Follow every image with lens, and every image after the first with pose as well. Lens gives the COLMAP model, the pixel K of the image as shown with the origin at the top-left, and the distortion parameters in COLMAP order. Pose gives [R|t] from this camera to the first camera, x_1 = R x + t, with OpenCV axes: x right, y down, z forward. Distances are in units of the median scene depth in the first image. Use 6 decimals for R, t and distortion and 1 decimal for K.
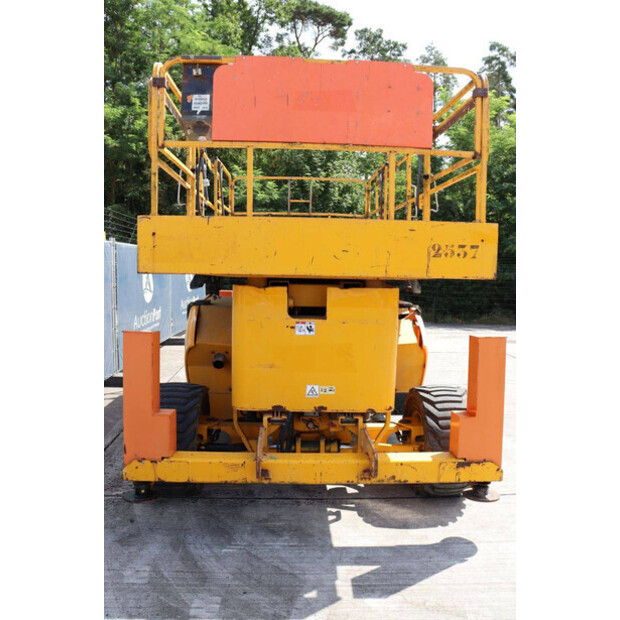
lens RADIAL K [[507.3, 0, 305.6], [0, 507.3, 308.0], [0, 0, 1]] dist [-0.179910, 0.166181]
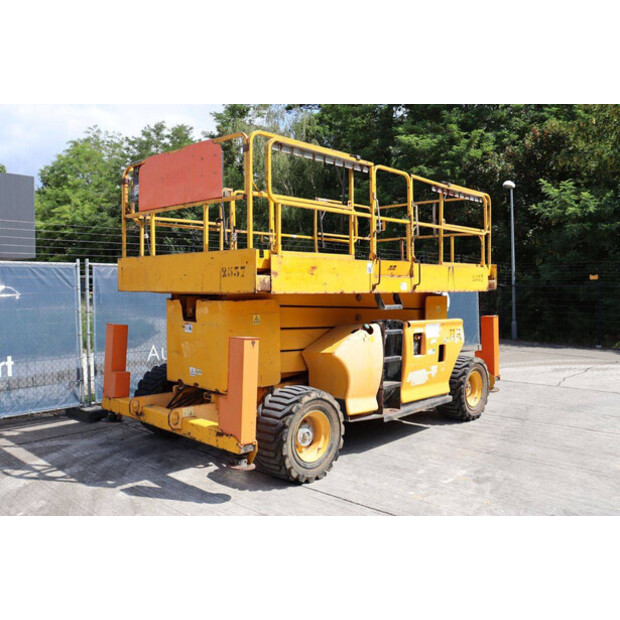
lens RADIAL K [[560.2, 0, 308.0], [0, 560.2, 308.0], [0, 0, 1]] dist [-0.148289, 0.212267]
pose [[0.698155, 0.009694, -0.715881, 1.406554], [-0.050669, 0.998070, -0.035899, 0.023156], [0.714151, 0.061336, 0.697299, 0.111099]]
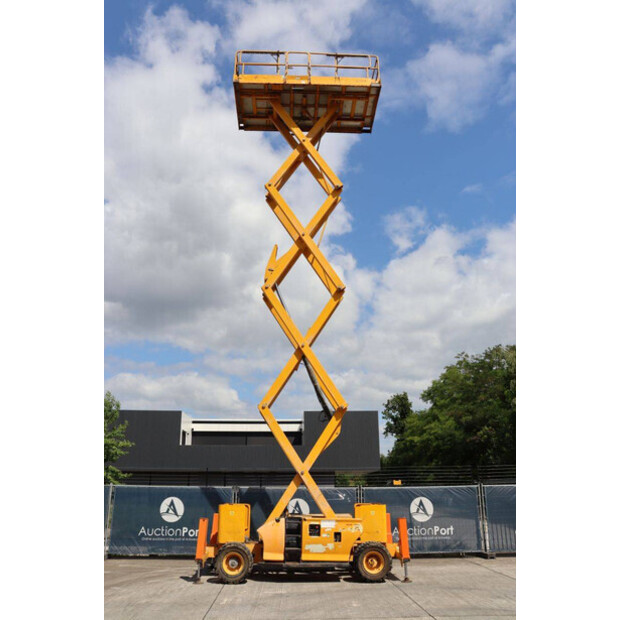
lens RADIAL K [[527.5, 0, 308.7], [0, 527.5, 307.7], [0, 0, 1]] dist [-0.140602, 0.143093]
pose [[0.001241, -0.346981, -0.937871, 4.057092], [-0.087209, 0.934261, -0.345761, -0.134020], [0.996189, 0.082219, -0.029101, 1.617790]]
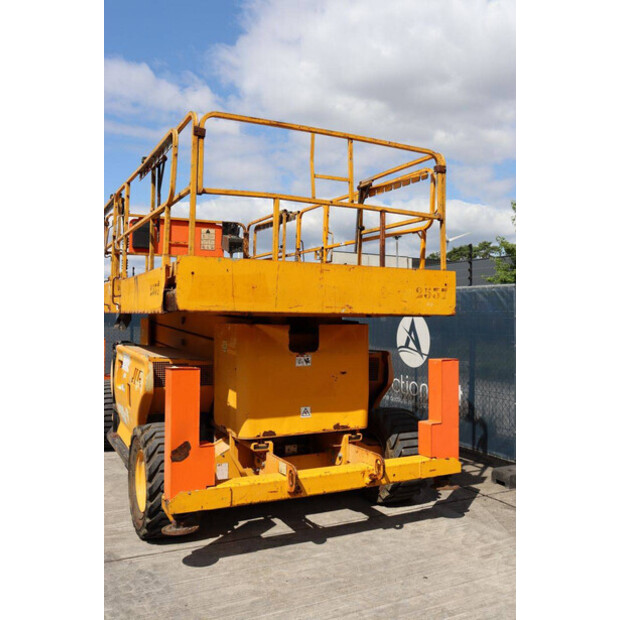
lens RADIAL K [[576.0, 0, 306.9], [0, 576.0, 311.0], [0, 0, 1]] dist [-0.129713, 0.174468]
pose [[-0.909259, -0.035597, -0.414707, 0.532498], [-0.068368, 0.995577, 0.064443, -0.260335], [0.410578, 0.086948, -0.907670, 3.356128]]
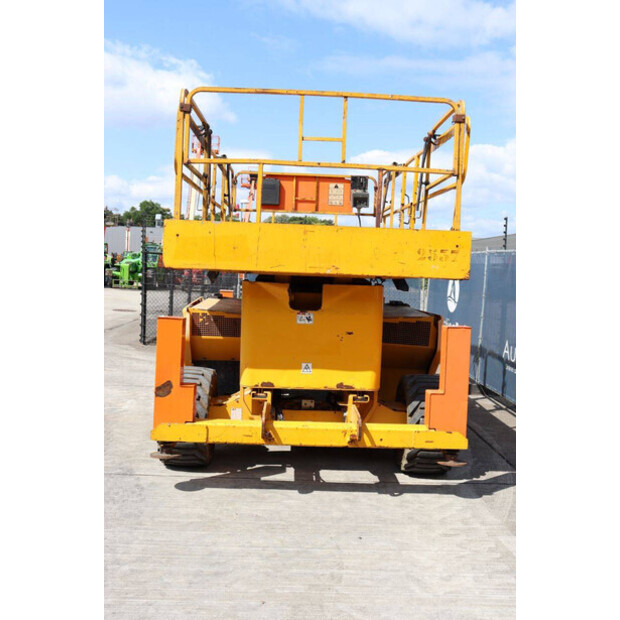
lens RADIAL K [[640.4, 0, 310.0], [0, 640.4, 309.3], [0, 0, 1]] dist [-0.076513, 0.151887]
pose [[-0.998266, -0.058716, 0.004259, -0.025616], [-0.057282, 0.985479, 0.159843, -0.326575], [-0.013583, 0.159322, -0.987133, 3.663196]]
